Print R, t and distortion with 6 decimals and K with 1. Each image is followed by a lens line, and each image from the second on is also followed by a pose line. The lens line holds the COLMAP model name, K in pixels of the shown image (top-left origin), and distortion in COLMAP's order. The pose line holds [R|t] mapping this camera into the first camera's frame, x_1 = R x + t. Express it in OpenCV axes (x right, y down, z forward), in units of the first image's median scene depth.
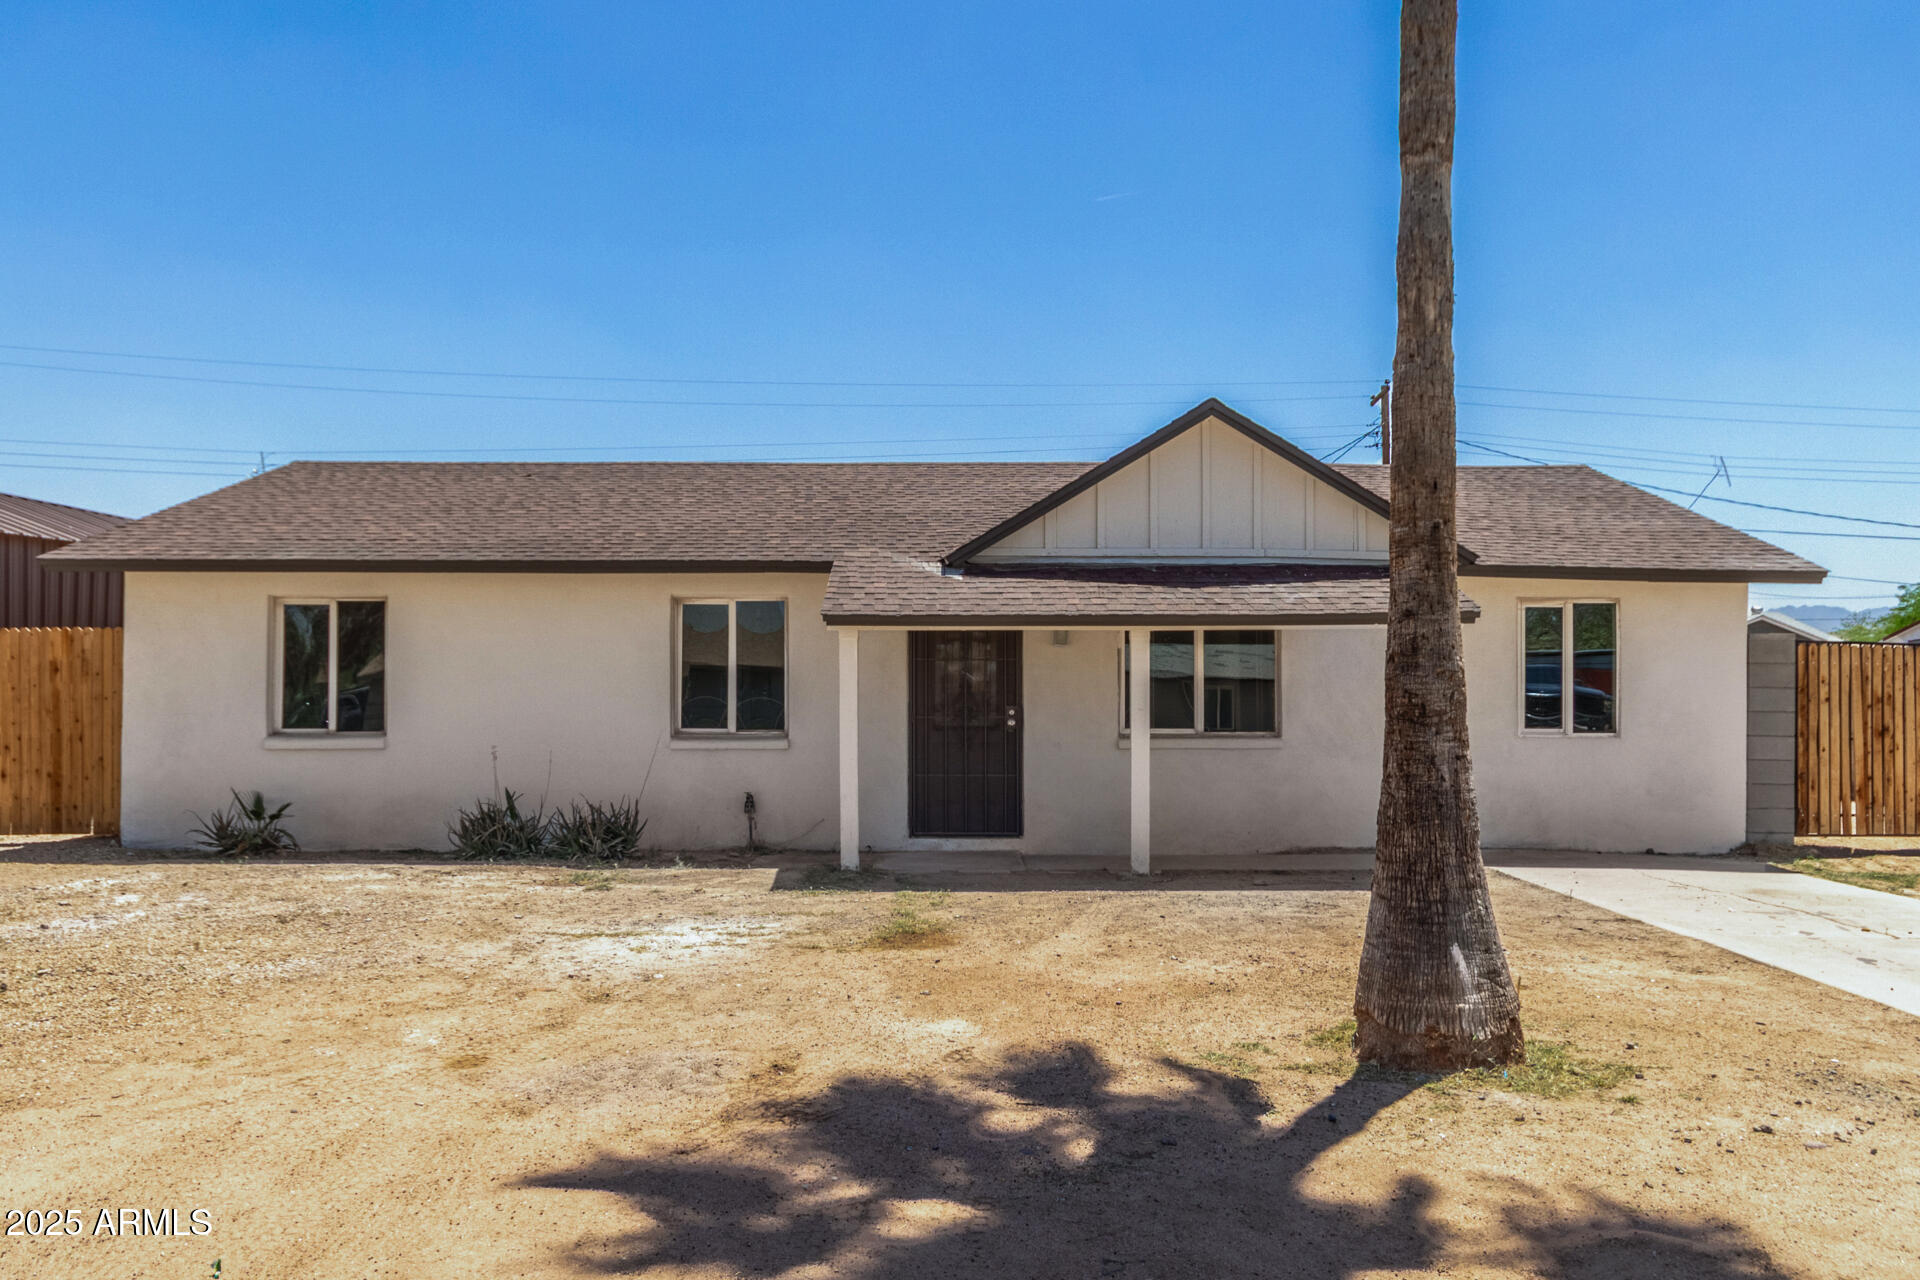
lens RADIAL K [[1381.5, 0, 960.0], [0, 1381.5, 640.0], [0, 0, 1]] dist [-0.004448, 0.003837]
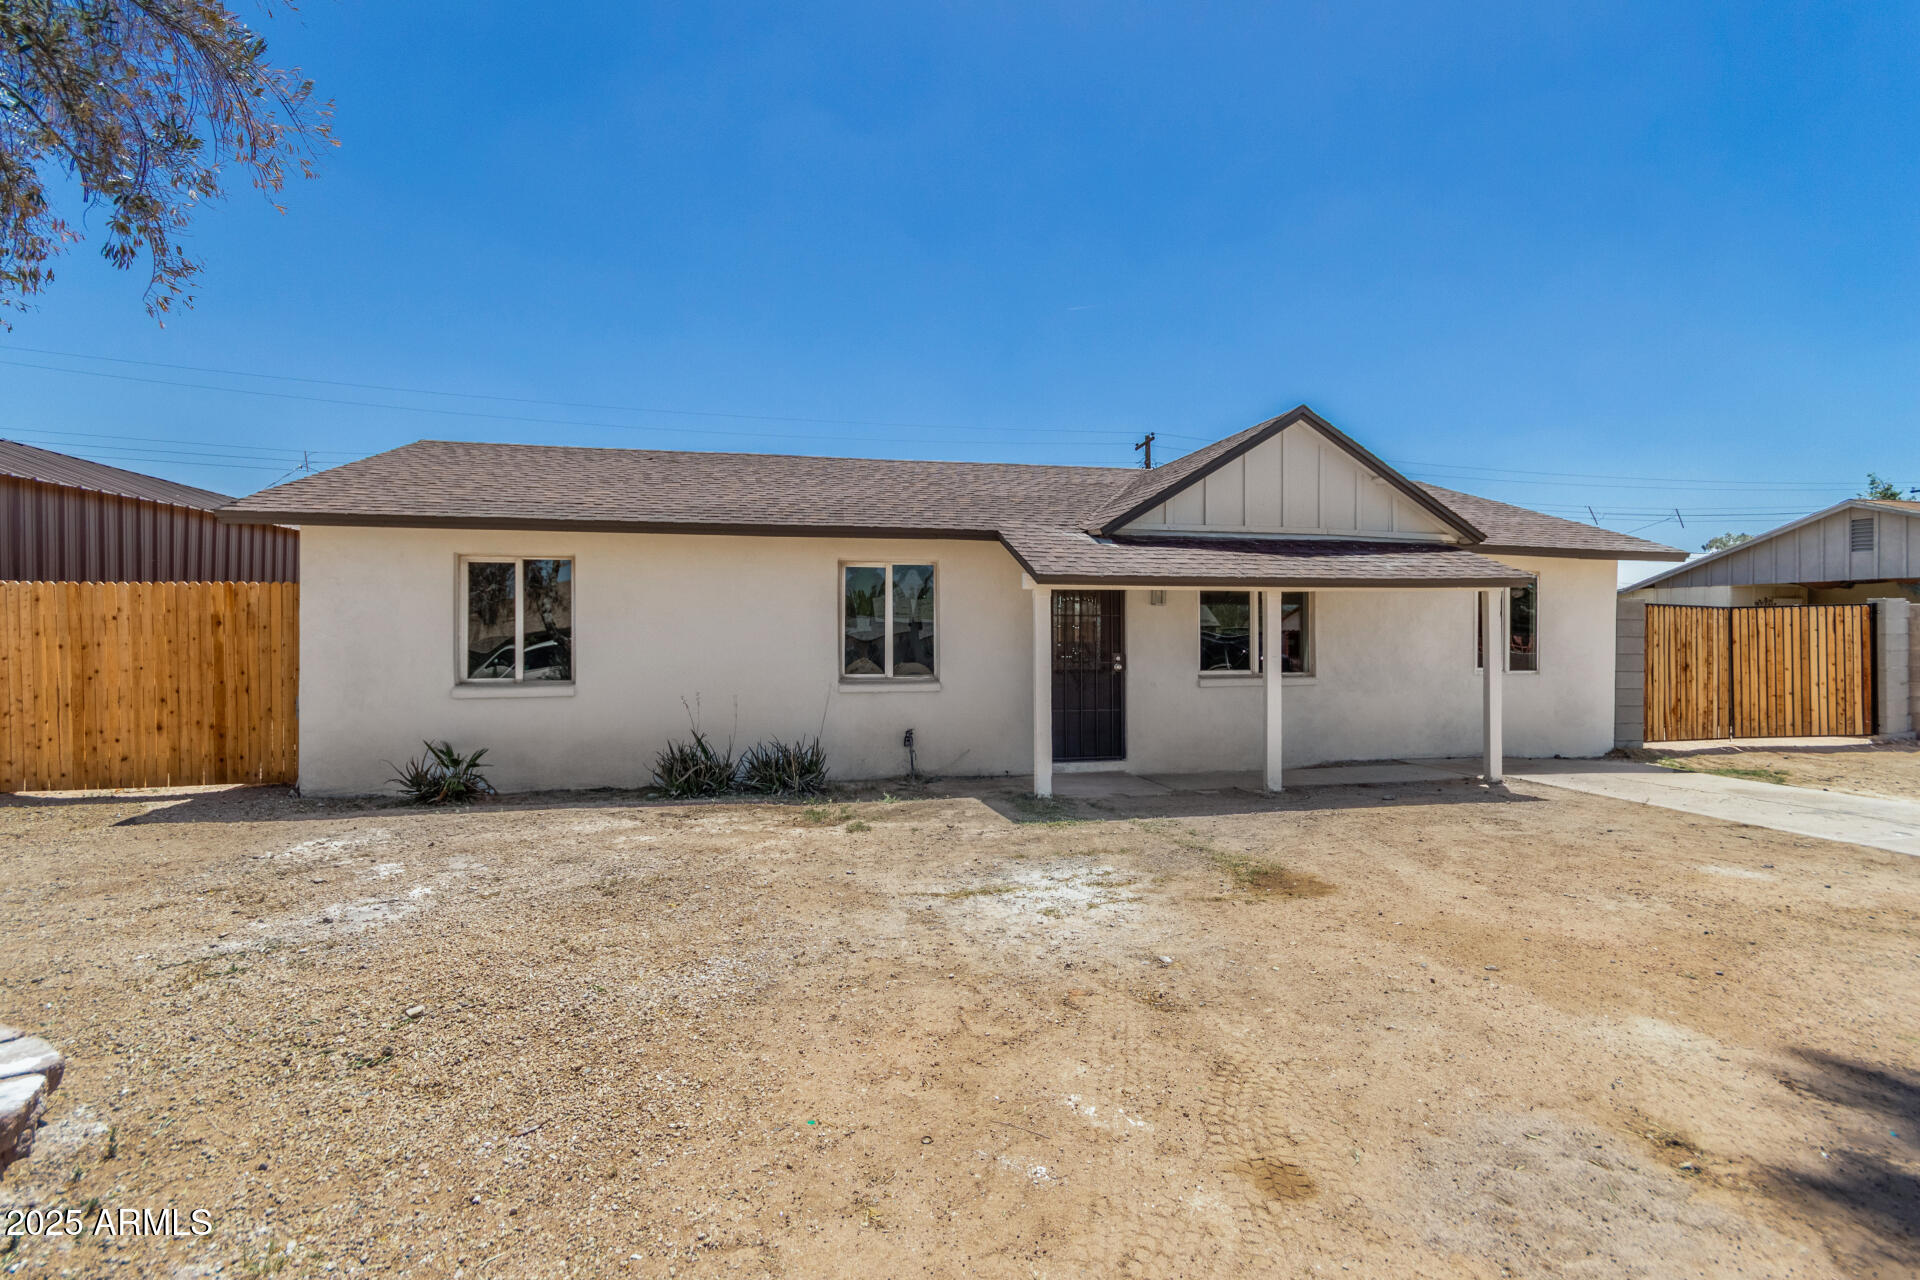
lens RADIAL K [[900.5, 0, 965.9], [0, 900.5, 632.6], [0, 0, 1]] dist [0.003460, 0.000668]
pose [[0.979888, -0.001208, 0.199546, -0.254218], [-0.005084, 0.999506, 0.031017, 0.005318], [-0.199485, -0.031408, 0.979397, 0.245146]]
